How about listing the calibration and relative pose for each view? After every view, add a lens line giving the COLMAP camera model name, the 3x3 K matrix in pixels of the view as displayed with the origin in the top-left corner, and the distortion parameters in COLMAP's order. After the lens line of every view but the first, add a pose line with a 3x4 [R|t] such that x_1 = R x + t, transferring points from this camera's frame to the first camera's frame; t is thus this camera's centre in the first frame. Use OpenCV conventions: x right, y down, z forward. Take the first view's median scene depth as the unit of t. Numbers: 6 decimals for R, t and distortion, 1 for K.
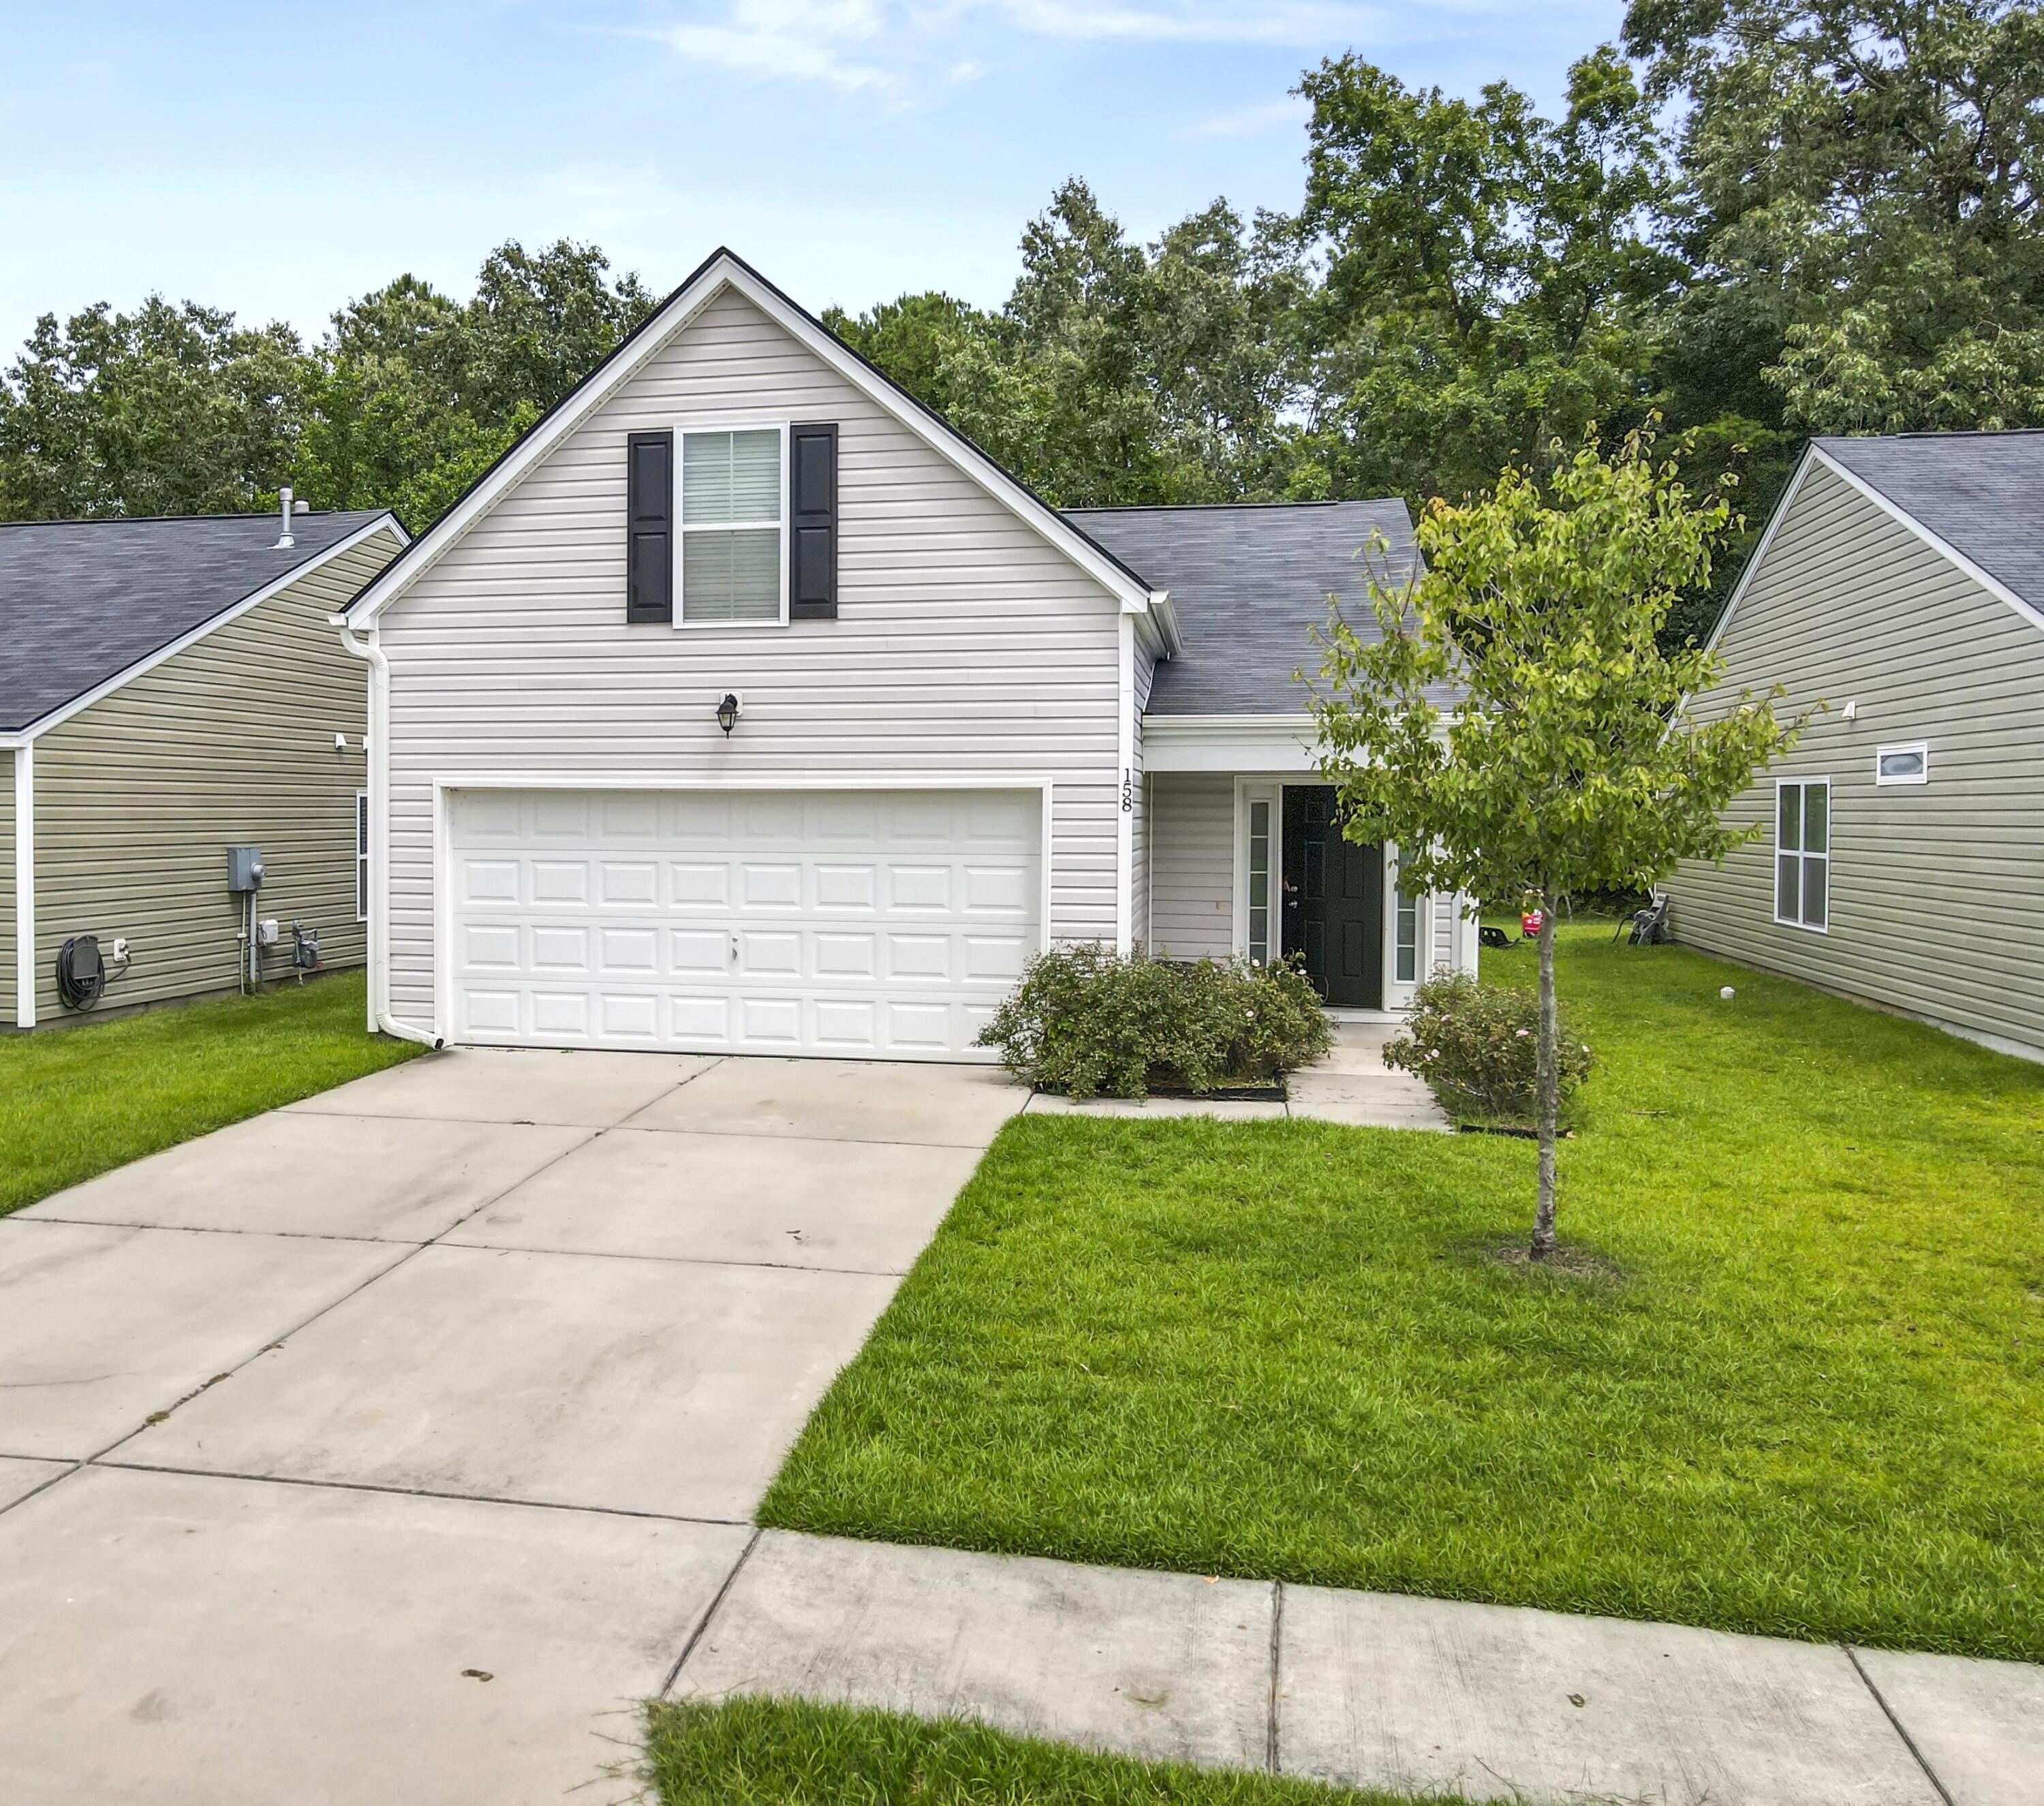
lens RADIAL K [[2297.0, 0, 1021.6], [0, 2297.0, 865.3], [0, 0, 1]] dist [0.012557, 0.022780]
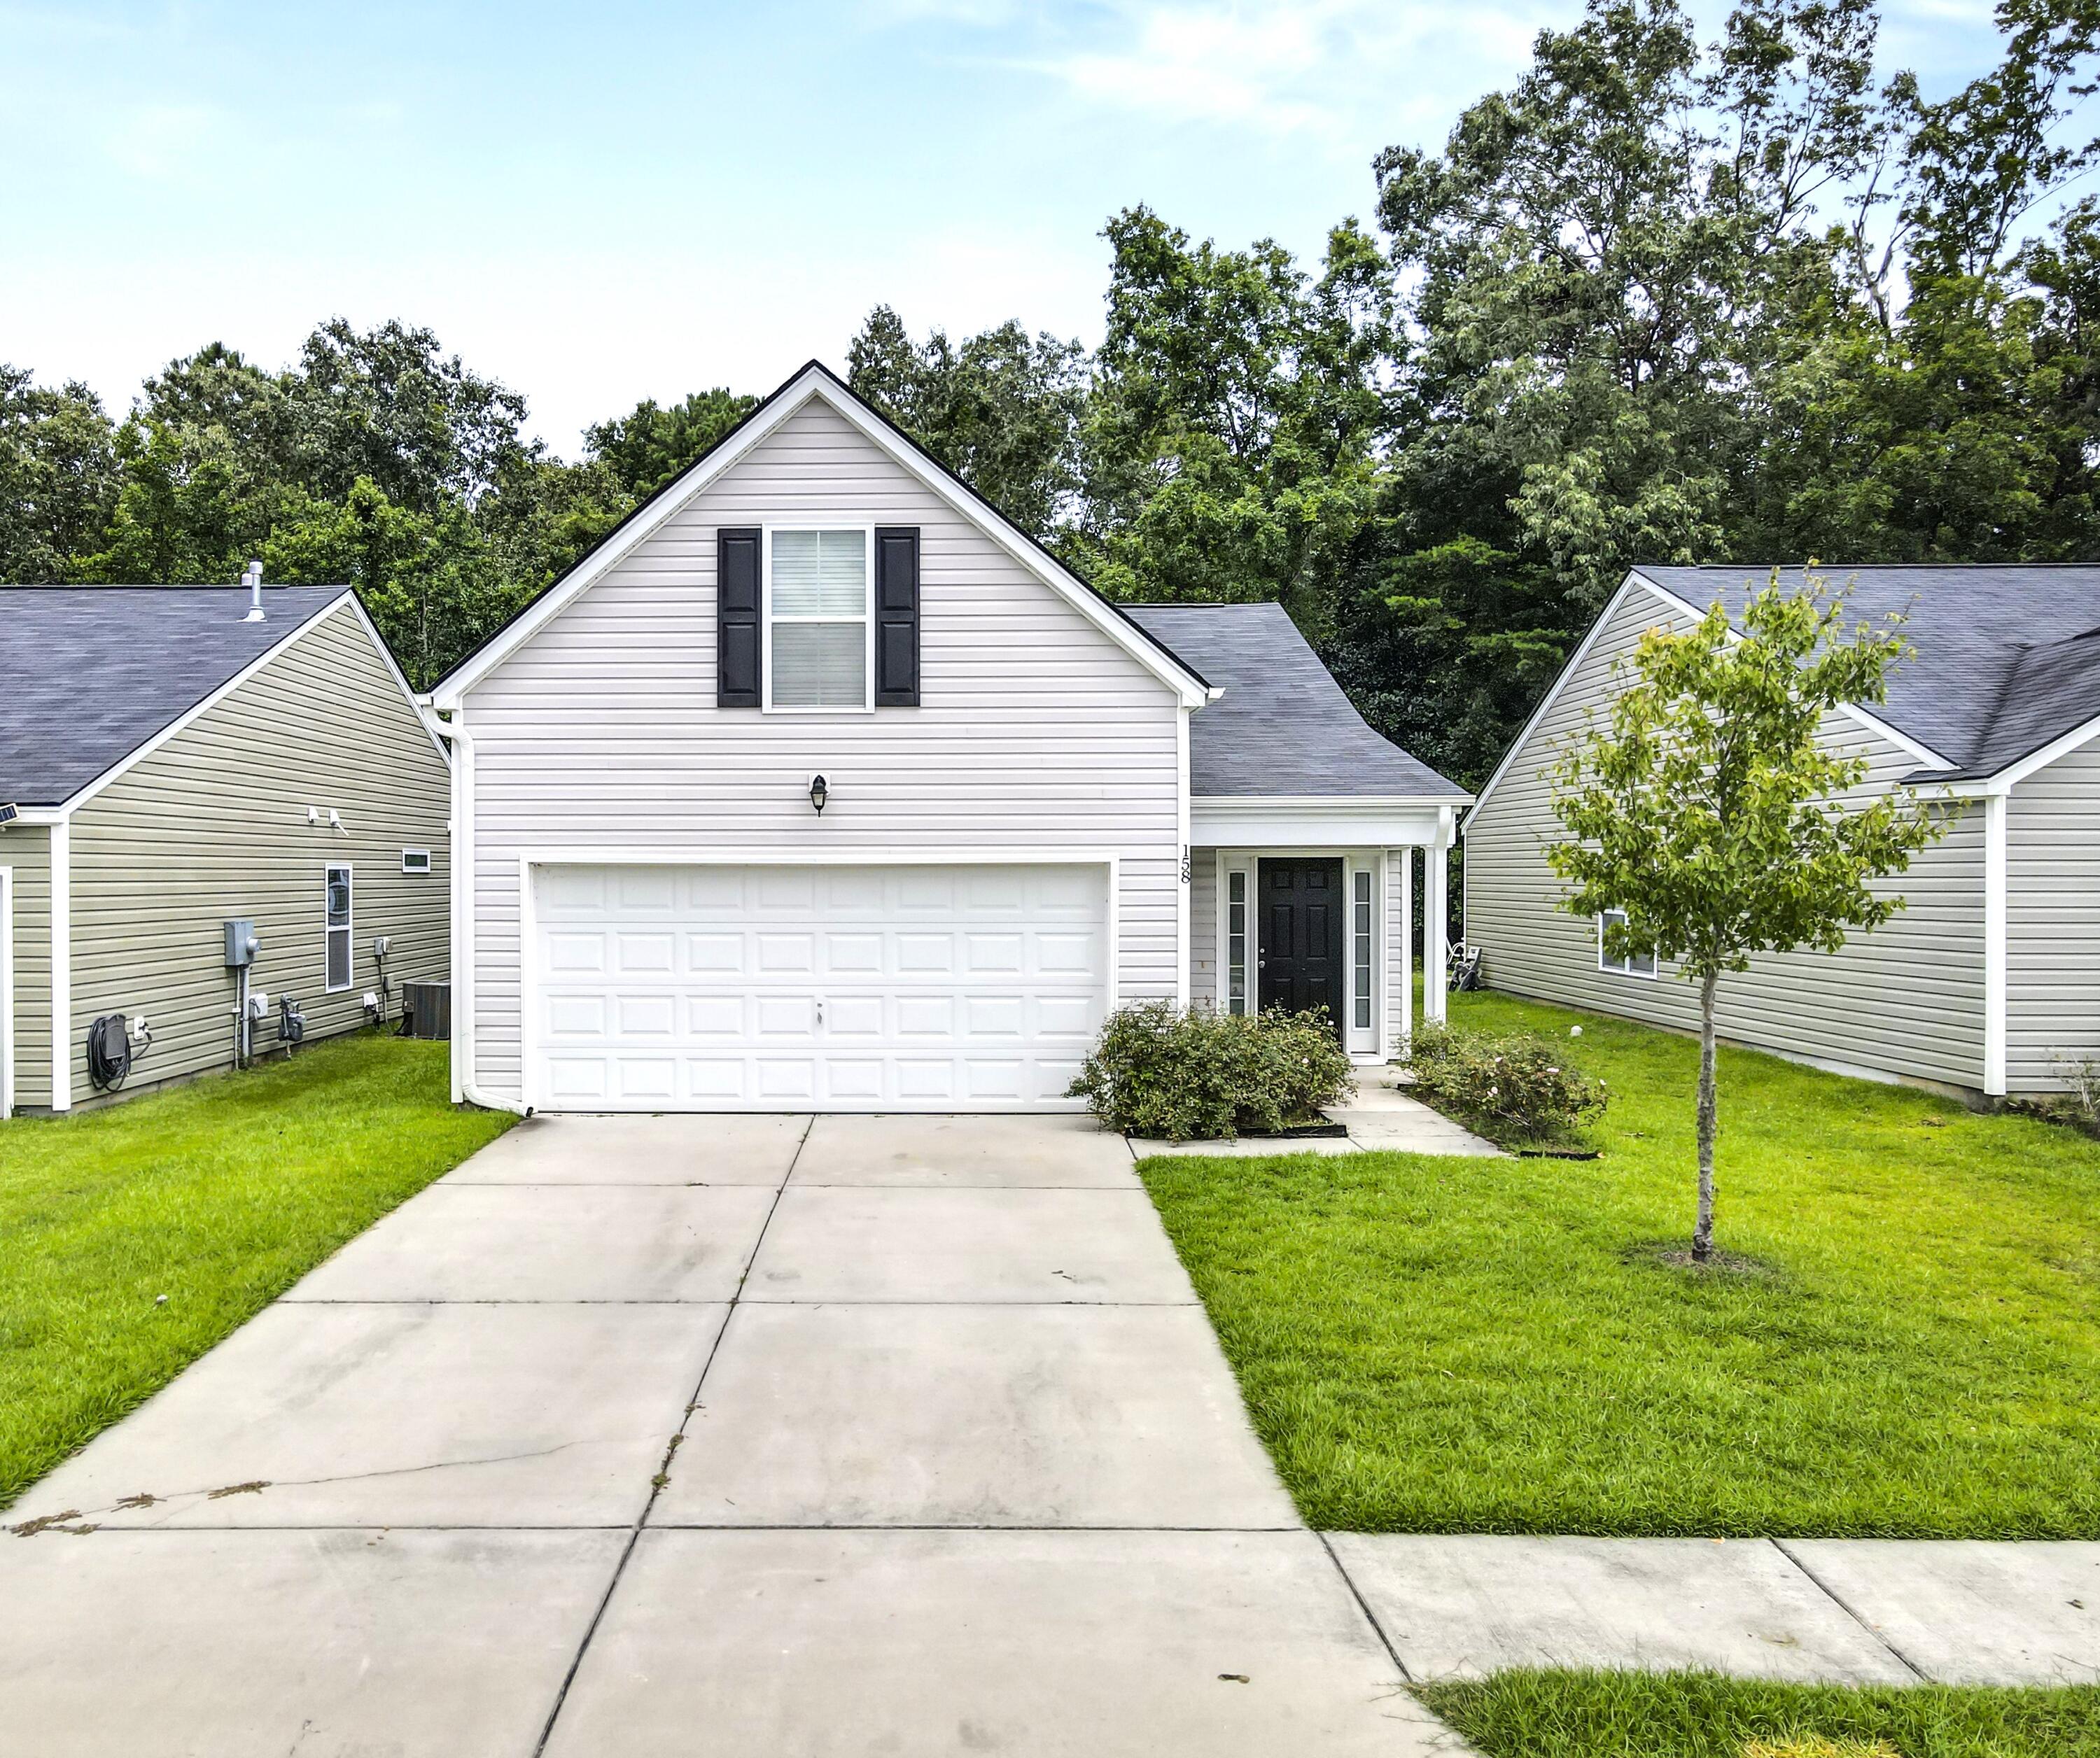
lens RADIAL K [[2150.5, 0, 1050.0], [0, 2150.5, 879.0], [0, 0, 1]] dist [0.012117, 0.025352]
pose [[0.962509, -0.005395, 0.271195, -0.294273], [0.010027, 0.999827, -0.015697, -0.009336], [-0.271063, 0.017828, 0.962396, 0.007465]]
